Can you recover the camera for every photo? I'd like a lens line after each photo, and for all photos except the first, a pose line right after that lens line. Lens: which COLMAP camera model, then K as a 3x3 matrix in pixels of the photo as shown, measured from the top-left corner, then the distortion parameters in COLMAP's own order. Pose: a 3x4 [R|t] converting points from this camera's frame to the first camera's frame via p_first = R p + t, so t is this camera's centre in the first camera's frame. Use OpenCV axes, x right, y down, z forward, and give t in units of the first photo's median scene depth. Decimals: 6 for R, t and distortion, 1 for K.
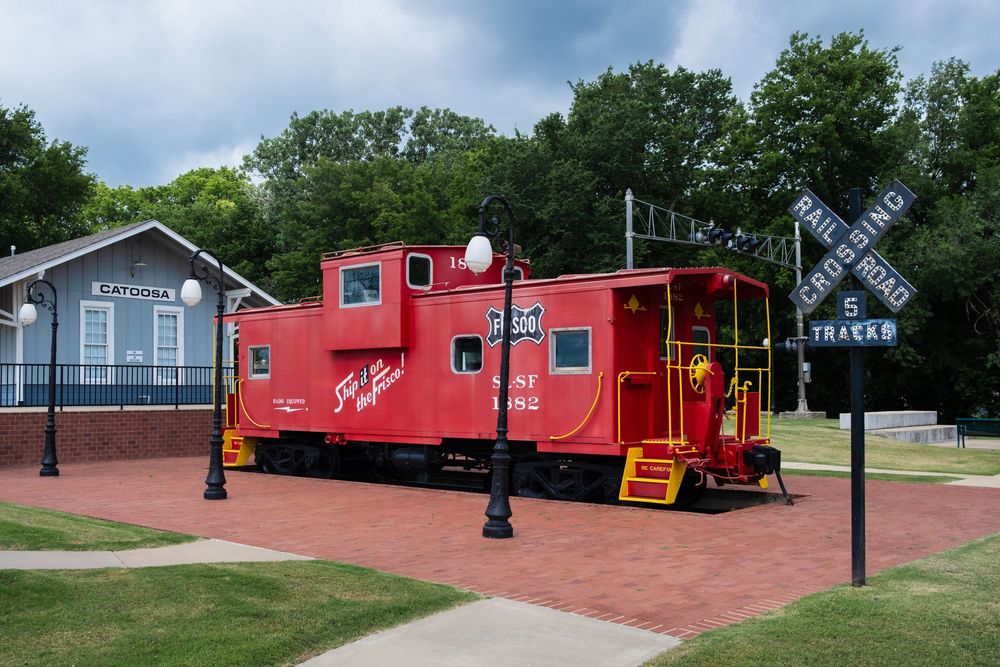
lens RADIAL K [[992.6, 0, 500.0], [0, 992.6, 333.5], [0, 0, 1]] dist [-0.118953, 0.312749]
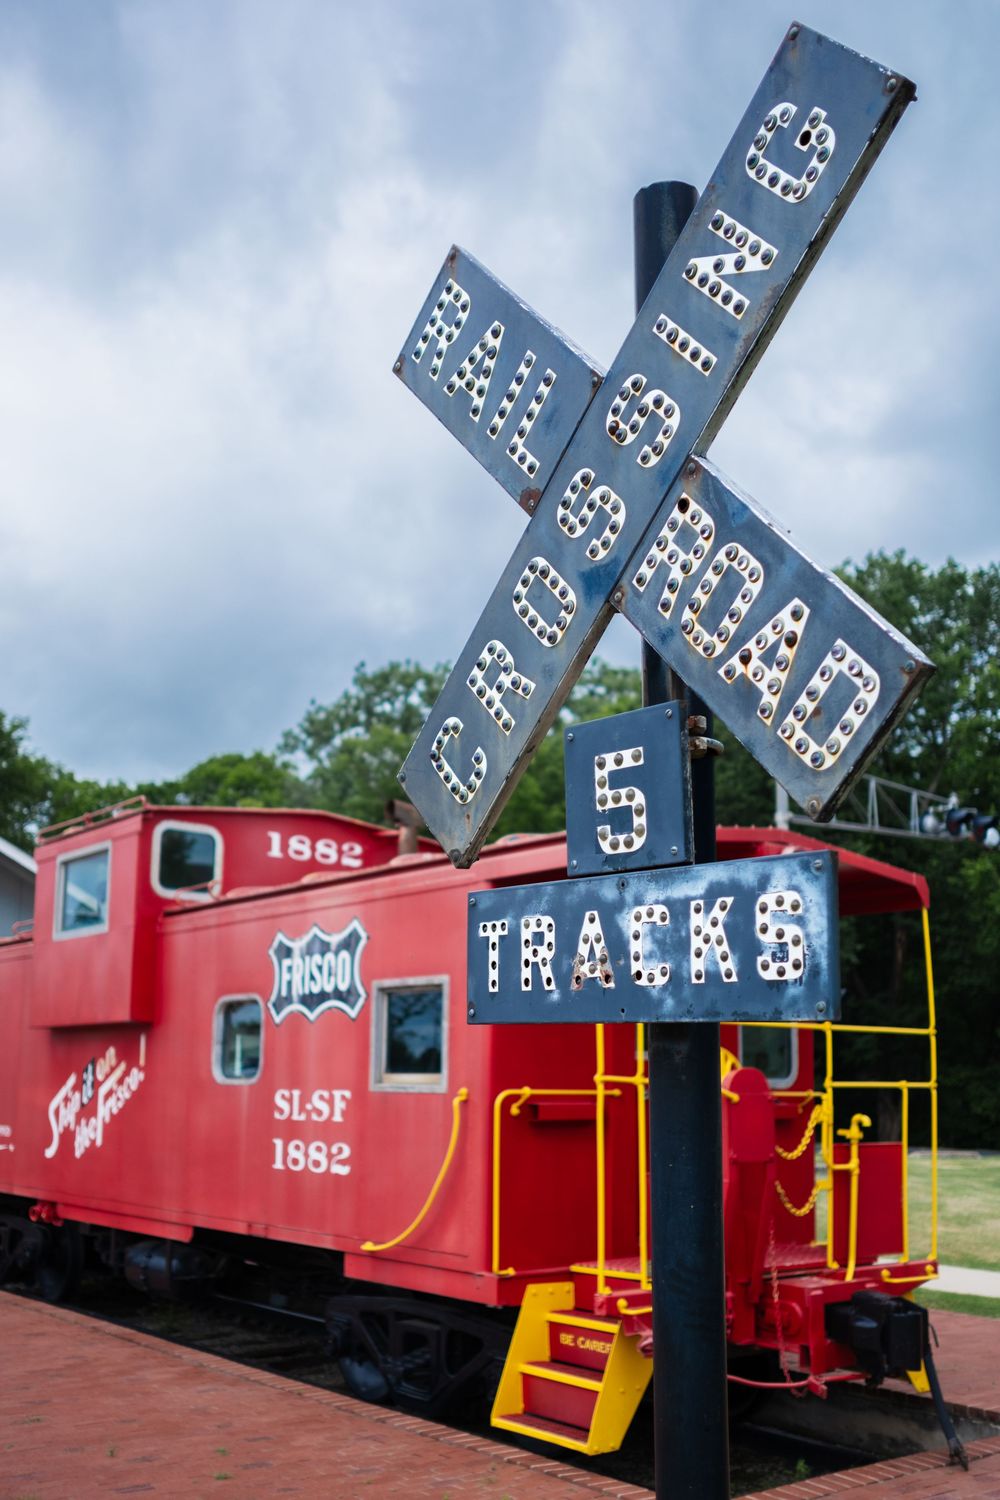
lens RADIAL K [[1488.9, 0, 498.0], [0, 1488.9, 844.4], [0, 0, 1]] dist [-0.118953, 0.312749]
pose [[0.988885, -0.008113, -0.148462, 0.193606], [-0.008088, 0.994096, -0.108200, 0.005235], [0.148463, 0.108198, 0.982981, 0.378128]]
